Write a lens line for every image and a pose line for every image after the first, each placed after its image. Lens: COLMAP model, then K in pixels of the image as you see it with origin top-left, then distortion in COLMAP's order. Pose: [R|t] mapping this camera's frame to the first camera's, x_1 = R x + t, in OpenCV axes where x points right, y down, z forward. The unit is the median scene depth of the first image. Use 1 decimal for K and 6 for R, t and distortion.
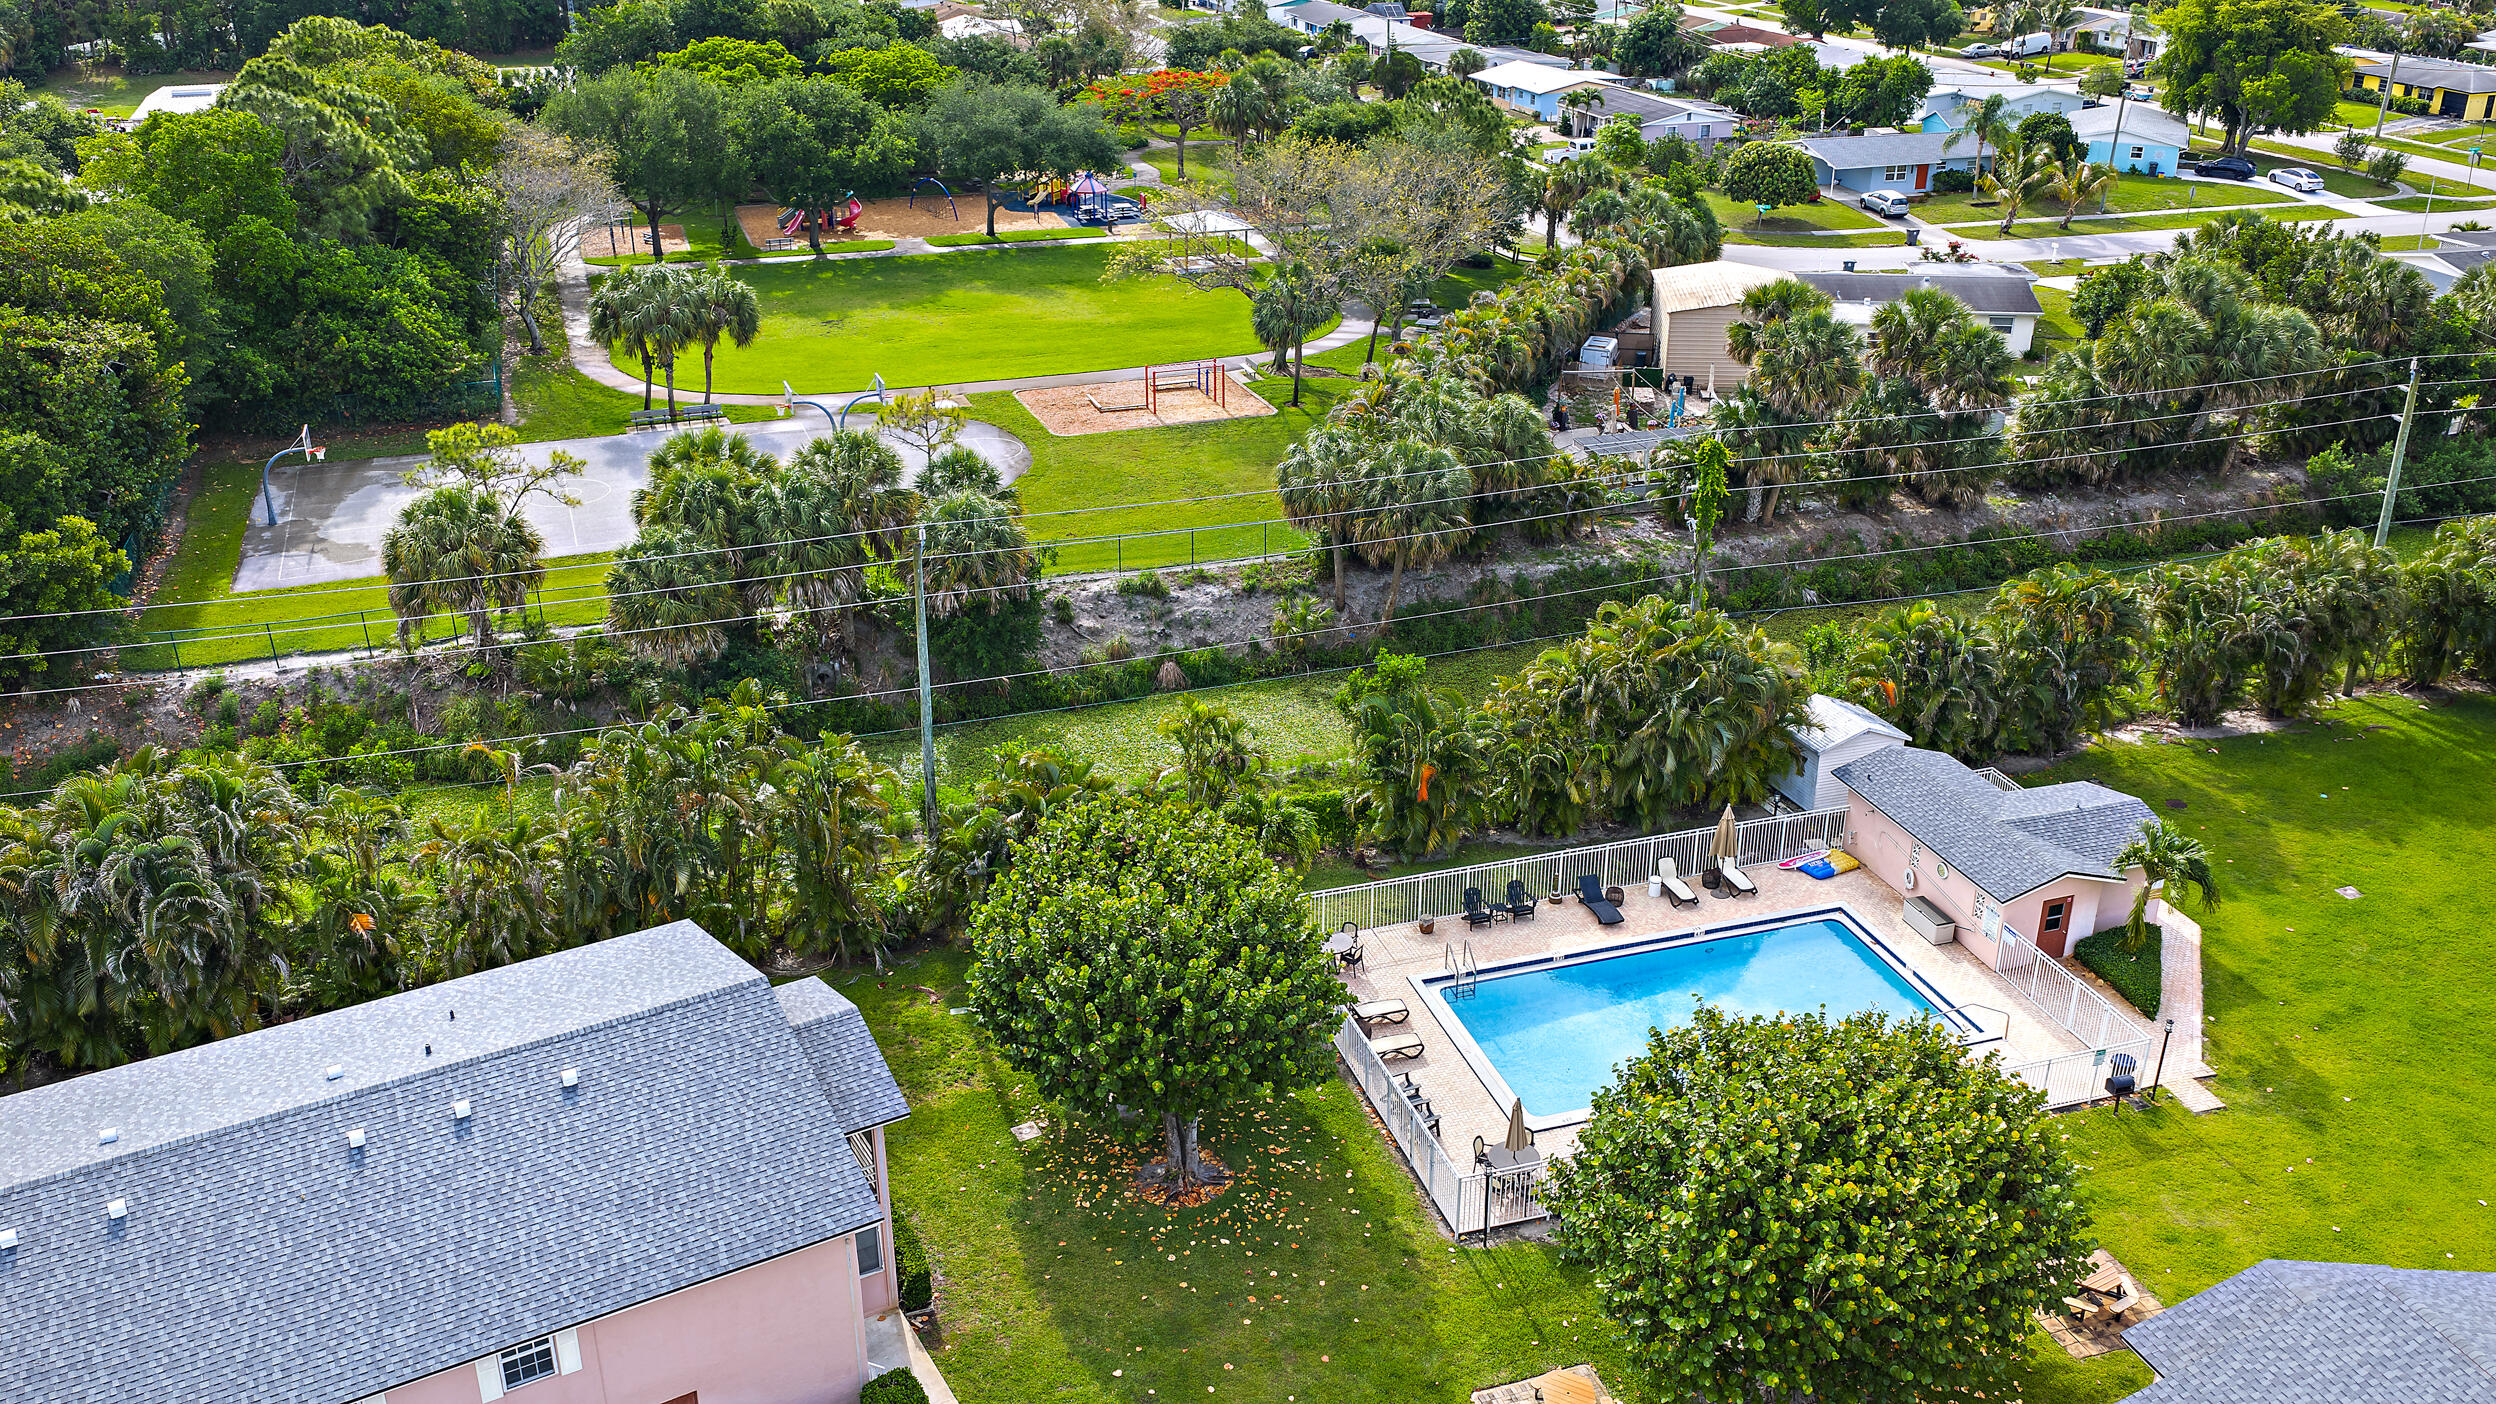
lens RADIAL K [[1975.8, 0, 1248.0], [0, 1975.8, 702.0], [0, 0, 1]] dist [0.033911, -0.048459]
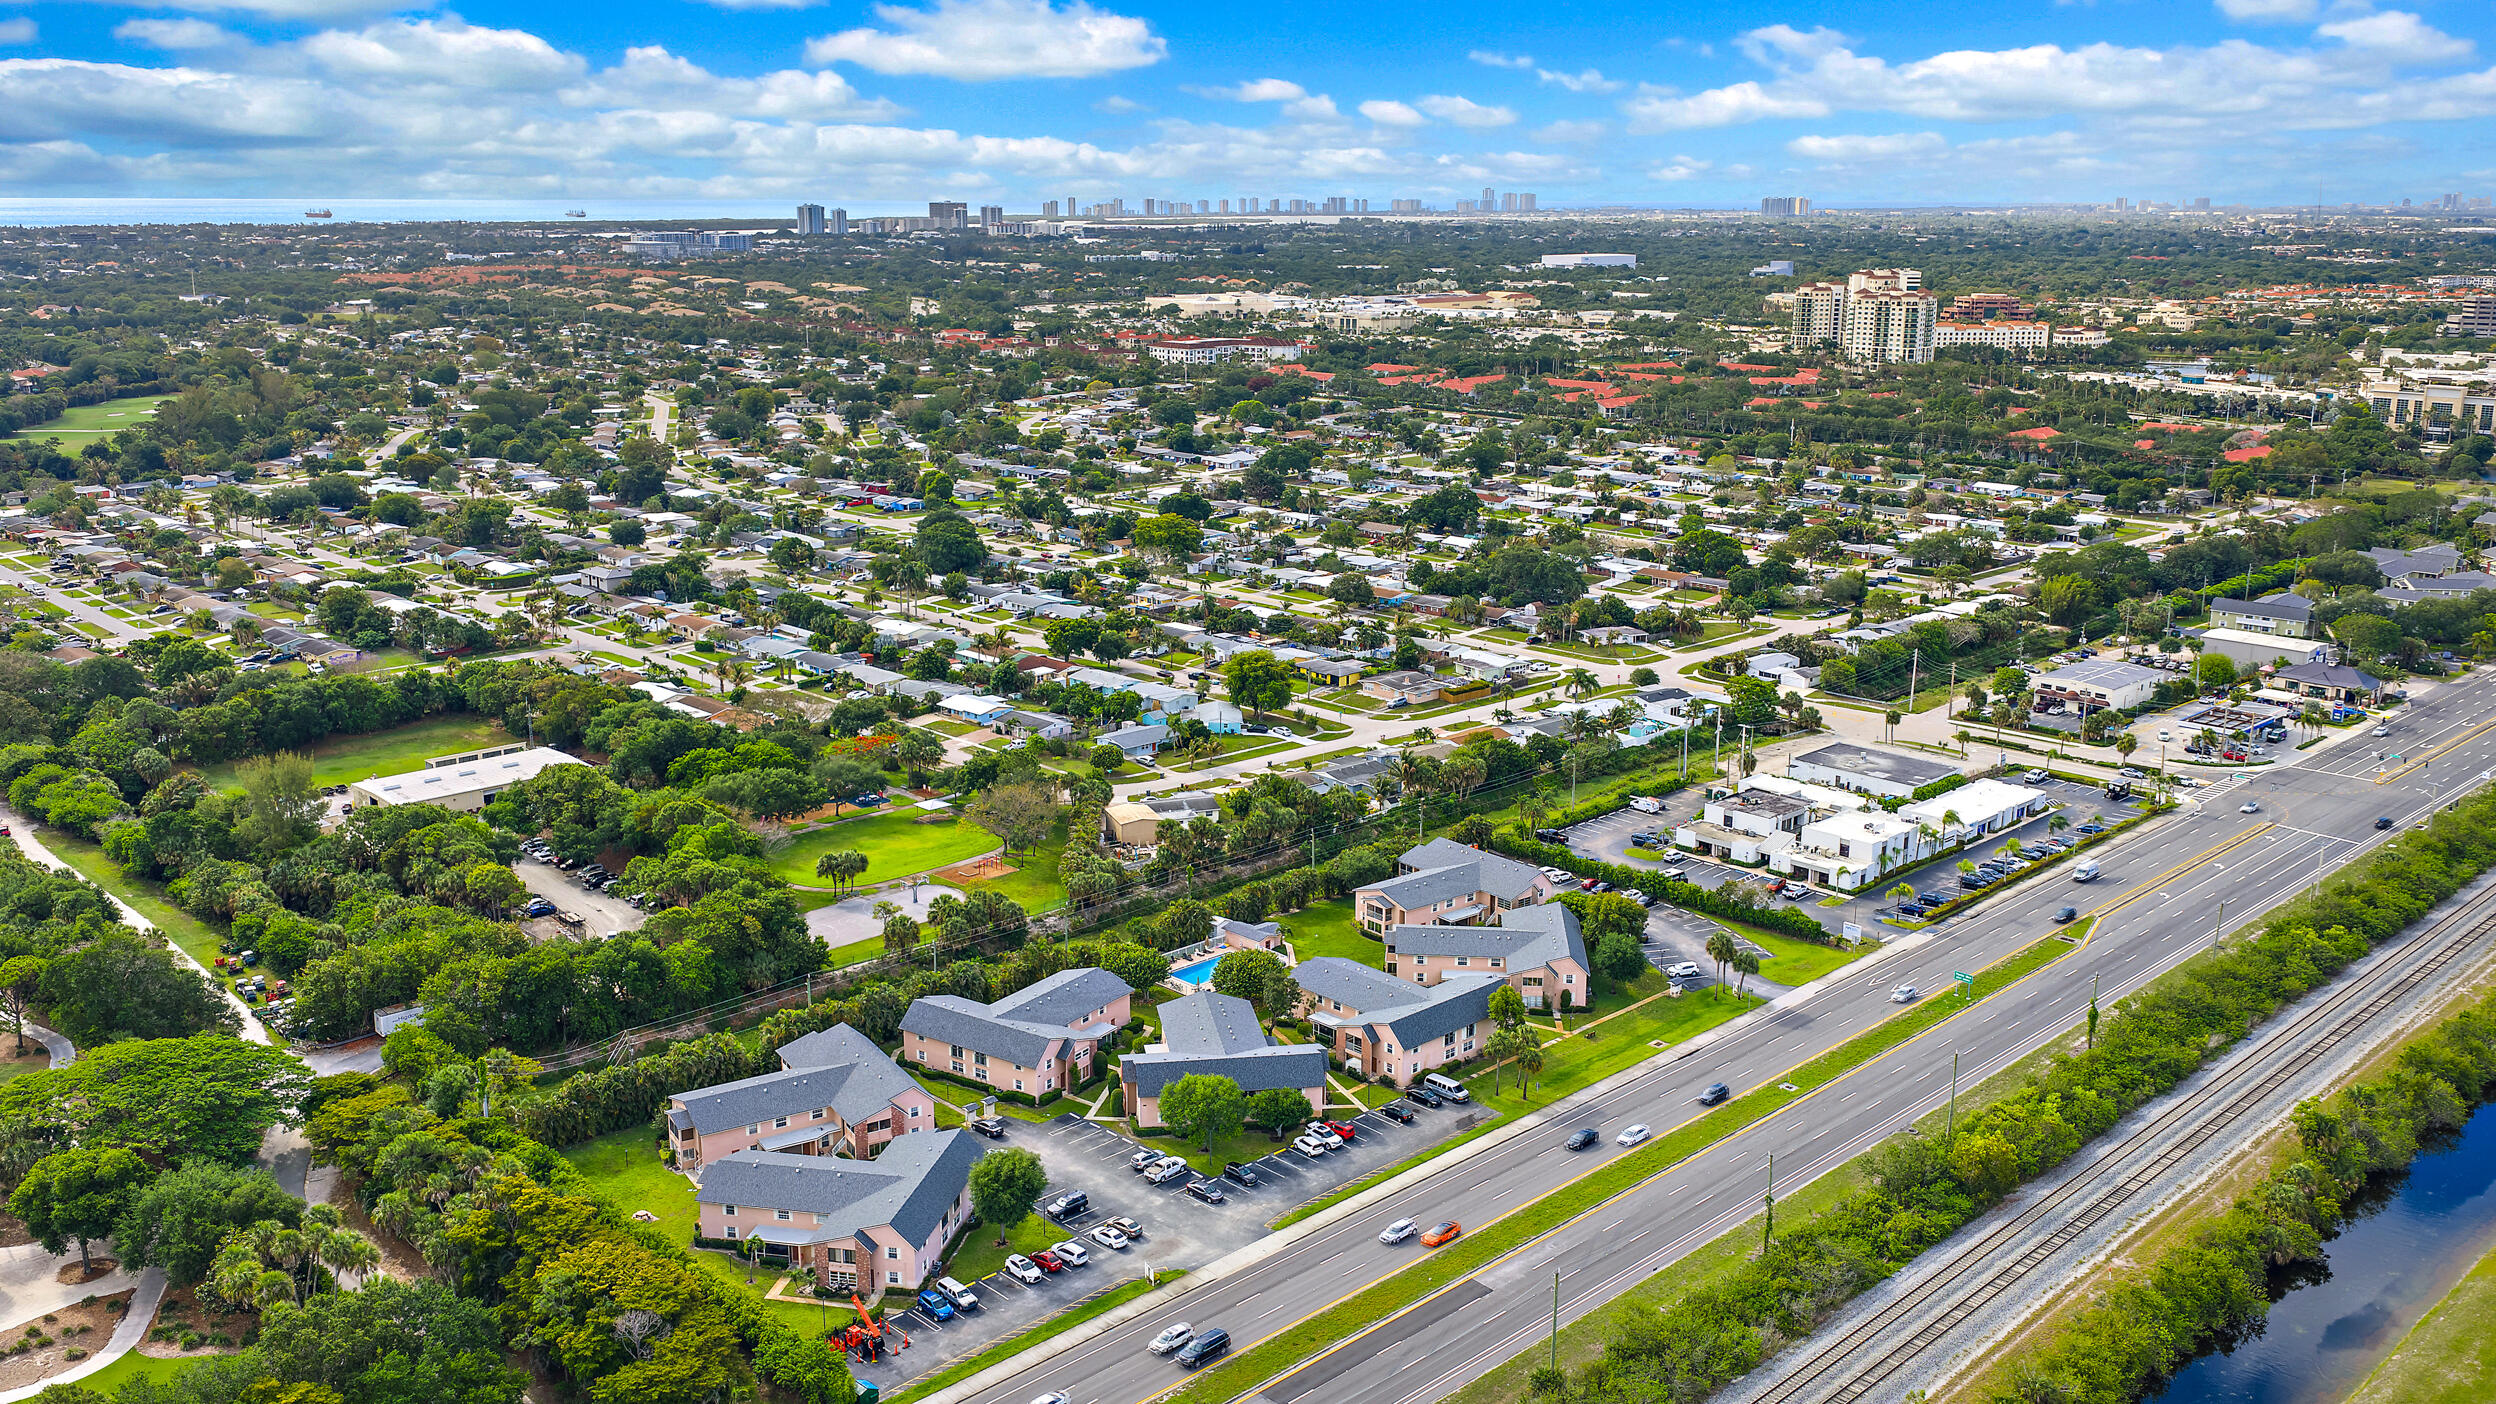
lens RADIAL K [[2145.7, 0, 1247.4], [0, 2145.7, 563.8], [0, 0, 1]] dist [0.046168, -0.005973]
pose [[0.896393, -0.069104, 0.437841, -1.175358], [0.177732, 0.960926, -0.212209, 0.189338], [-0.406068, 0.268041, 0.873649, -2.407101]]
